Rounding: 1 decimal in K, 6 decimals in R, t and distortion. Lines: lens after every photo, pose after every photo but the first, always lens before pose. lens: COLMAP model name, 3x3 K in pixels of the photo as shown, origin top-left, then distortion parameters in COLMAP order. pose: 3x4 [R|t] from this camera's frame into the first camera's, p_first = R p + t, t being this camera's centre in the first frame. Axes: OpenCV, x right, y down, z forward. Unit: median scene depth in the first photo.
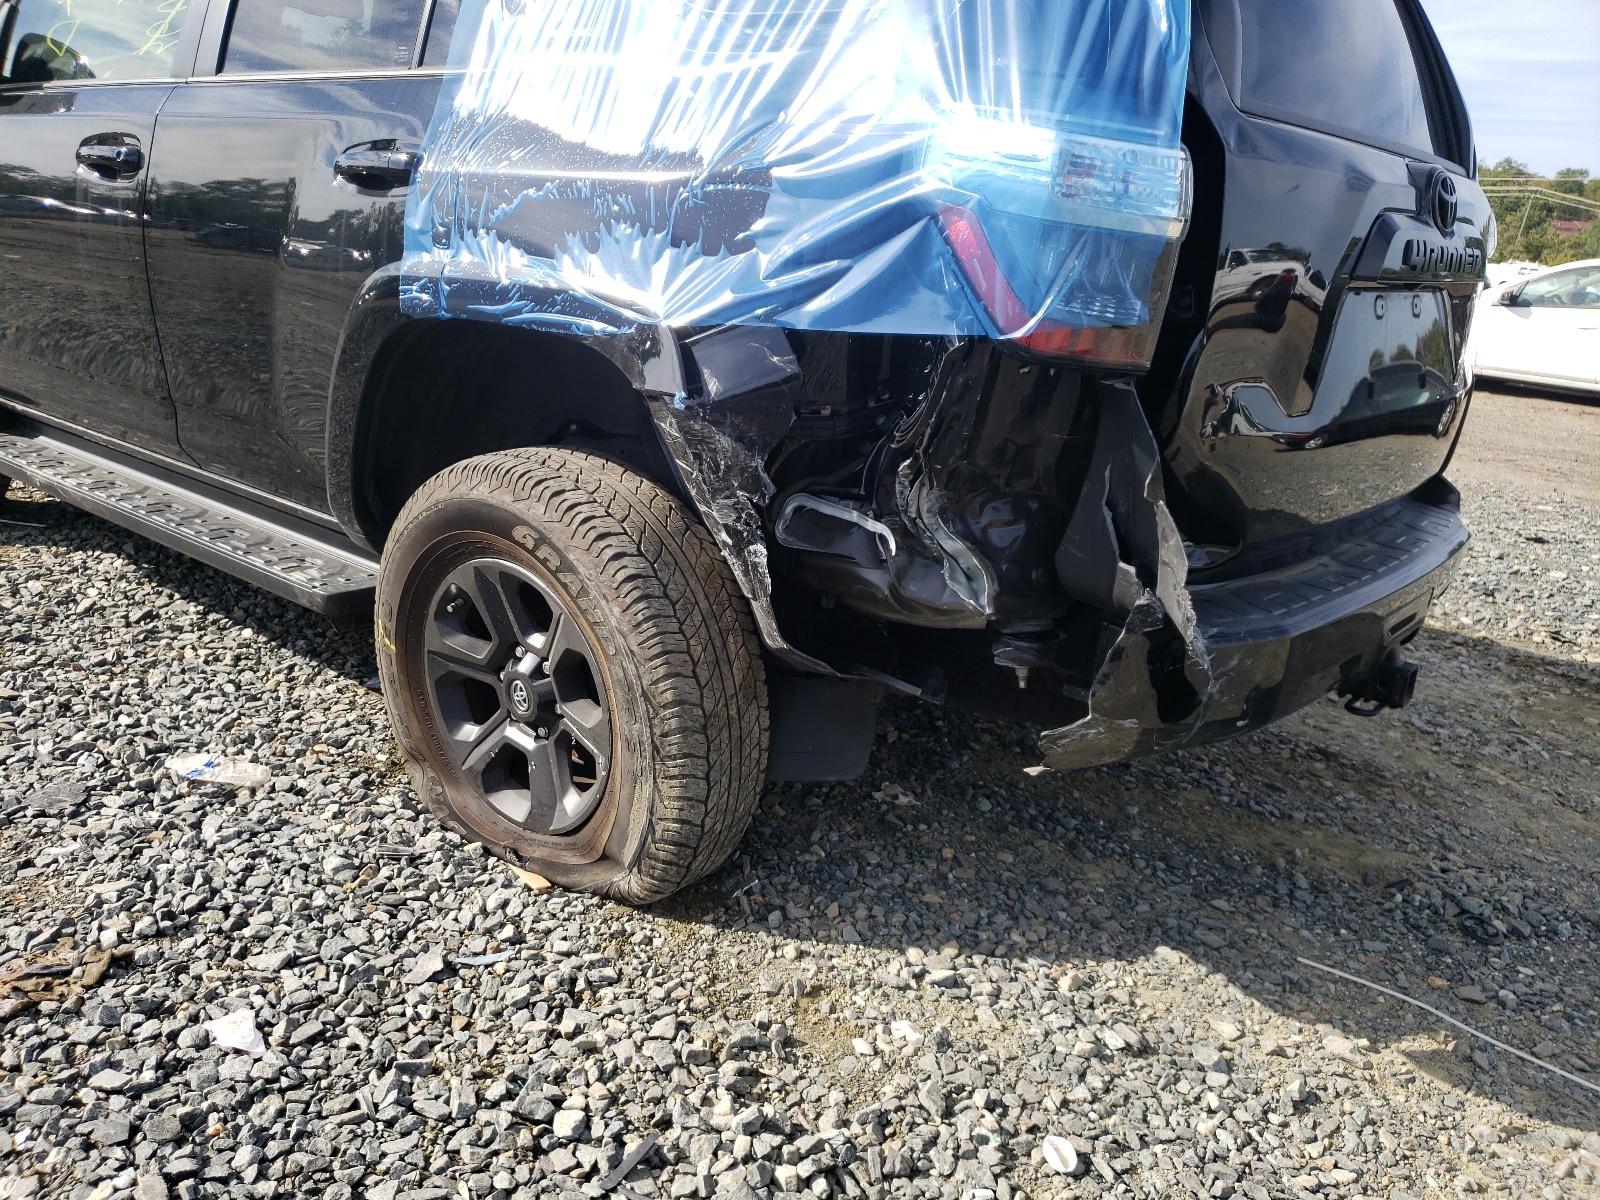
lens RADIAL K [[1286.8, 0, 800.5], [0, 1286.8, 598.4], [0, 0, 1]] dist [0.009268, 0.020718]
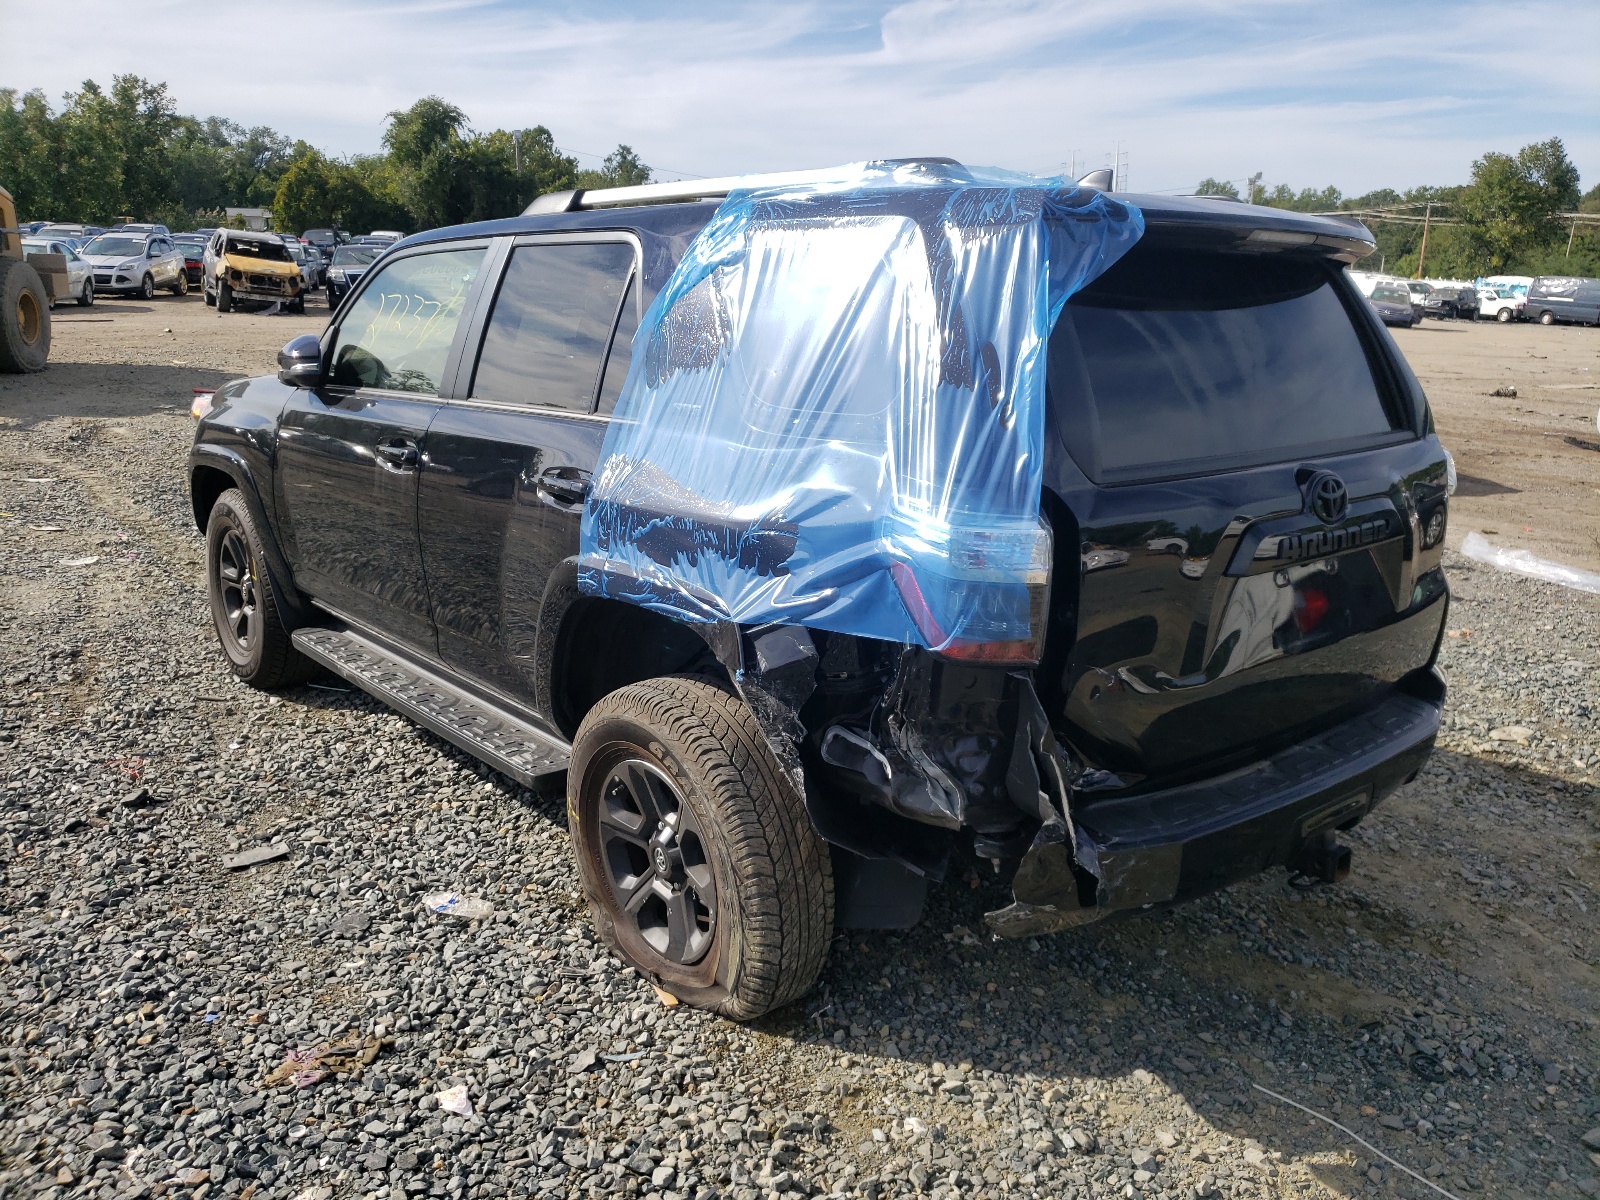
lens RADIAL K [[1286.8, 0, 803.1], [0, 1286.8, 605.0], [0, 0, 1]] dist [0.009268, 0.020718]
pose [[0.981139, -0.022806, -0.191953, 0.224685], [0.011217, 0.998060, -0.061246, -0.122435], [0.192978, 0.057938, 0.979491, -0.363366]]
